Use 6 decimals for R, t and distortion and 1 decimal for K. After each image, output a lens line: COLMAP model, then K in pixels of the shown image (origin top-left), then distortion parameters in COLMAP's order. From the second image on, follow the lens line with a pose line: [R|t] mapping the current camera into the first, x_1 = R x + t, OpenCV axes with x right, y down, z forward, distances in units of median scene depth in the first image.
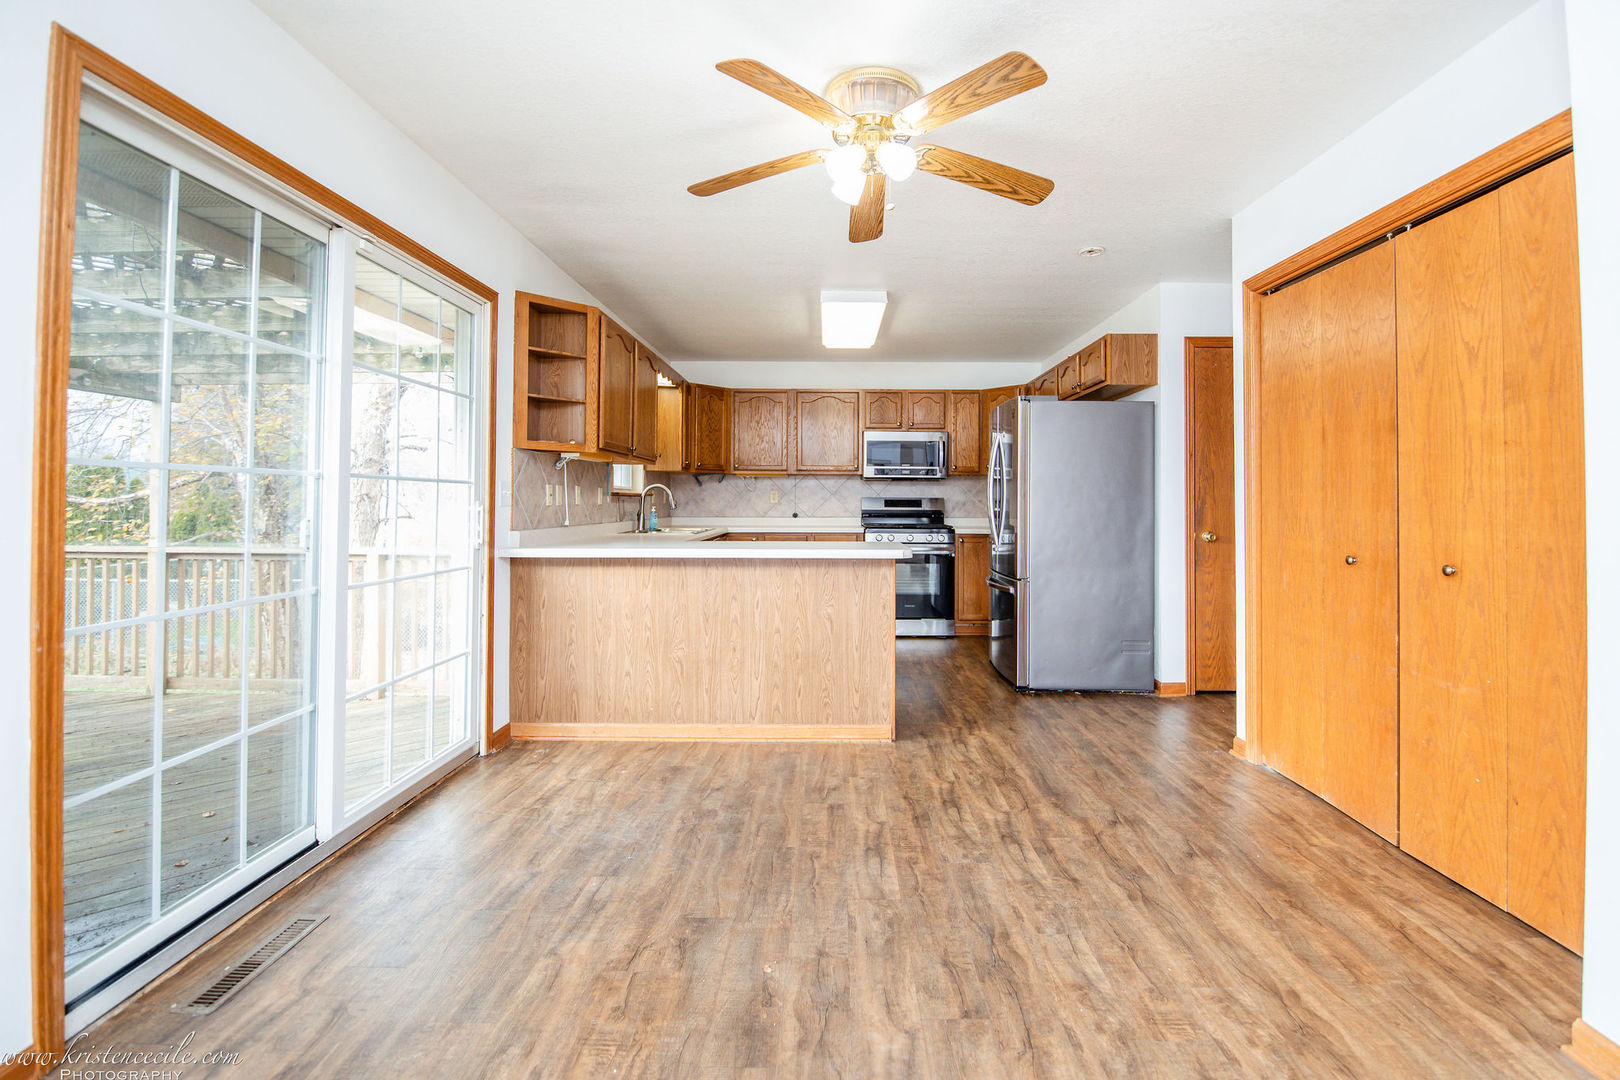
lens RADIAL K [[711.3, 0, 829.1], [0, 711.3, 487.5], [0, 0, 1]] dist [-0.007005, -0.006753]
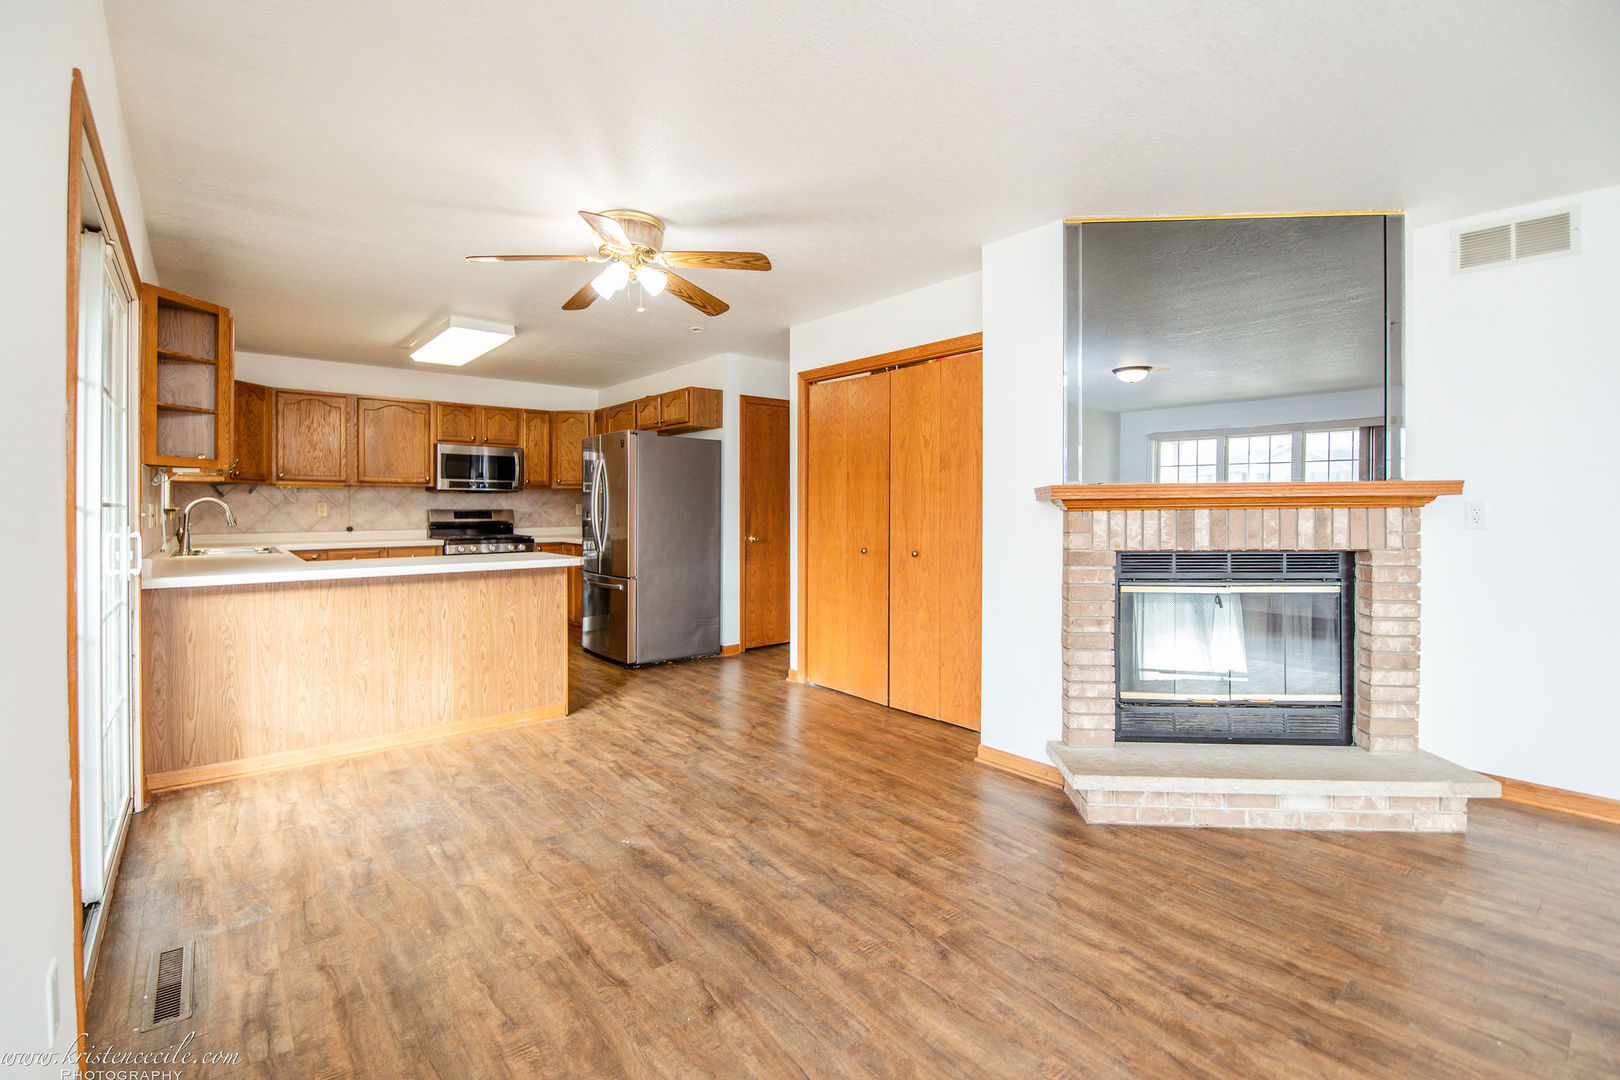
lens RADIAL K [[711.3, 0, 799.6], [0, 711.3, 511.2], [0, 0, 1]] dist [-0.007005, -0.006753]
pose [[0.767637, -0.007761, 0.640837, -0.432835], [-0.010812, 0.999628, 0.025058, -0.031739], [-0.640793, -0.026164, 0.767268, -0.204946]]
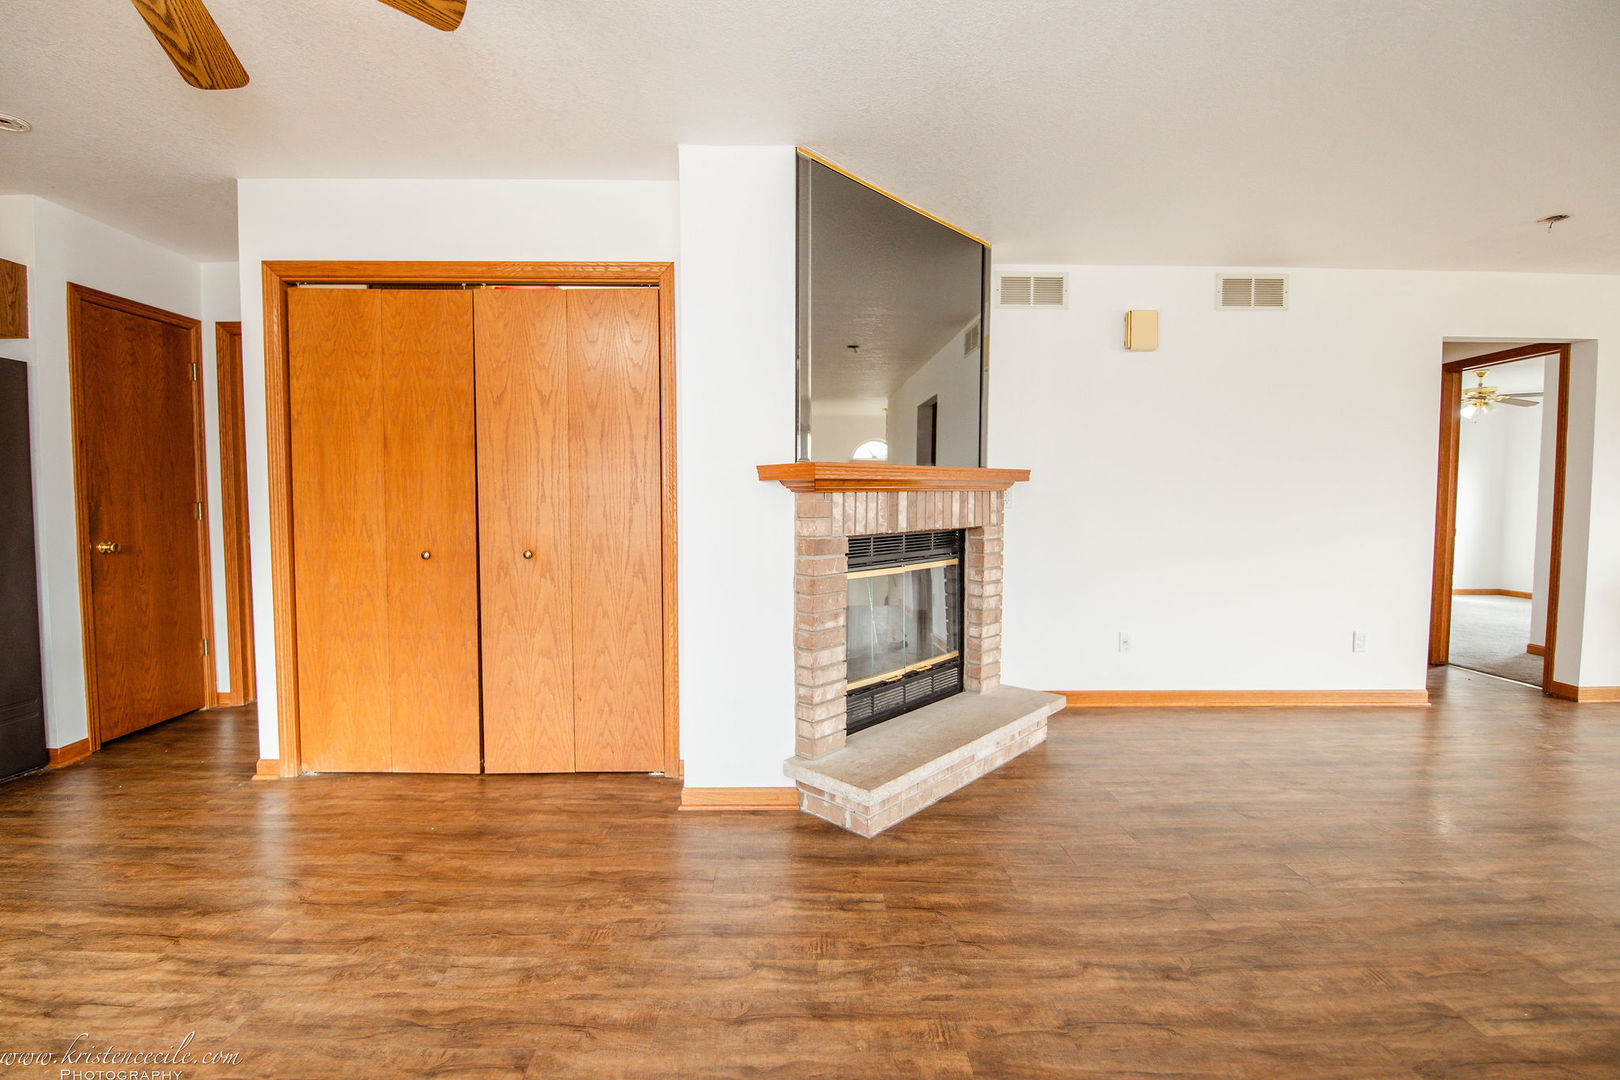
lens RADIAL K [[711.3, 0, 803.7], [0, 711.3, 531.4], [0, 0, 1]] dist [-0.007005, -0.006753]
pose [[-0.014130, -0.051952, 0.998550, -0.368107], [-0.021975, 0.998424, 0.051635, -0.007940], [-0.999659, -0.021214, -0.015250, 0.344535]]
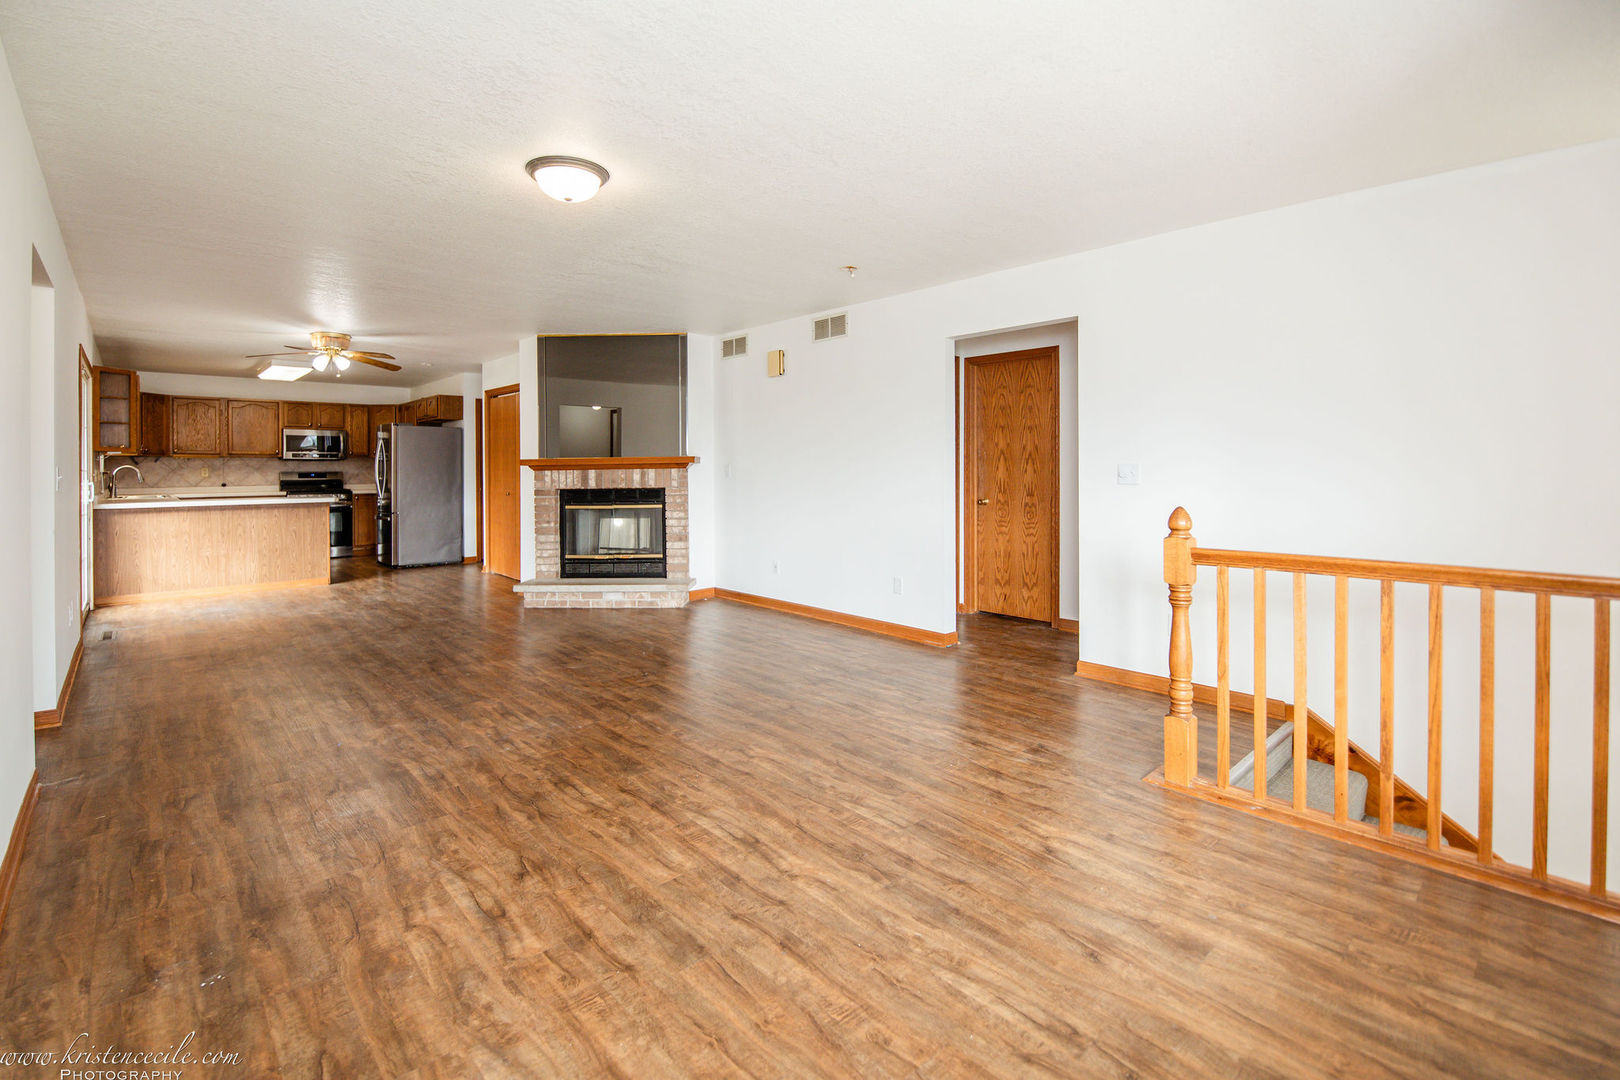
lens RADIAL K [[711.3, 0, 782.4], [0, 711.3, 466.3], [0, 0, 1]] dist [-0.007005, -0.006753]
pose [[0.735539, -0.008057, 0.677434, -0.414660], [-0.005319, 0.999830, 0.017667, -0.066877], [-0.677461, -0.016597, 0.735371, -1.795851]]
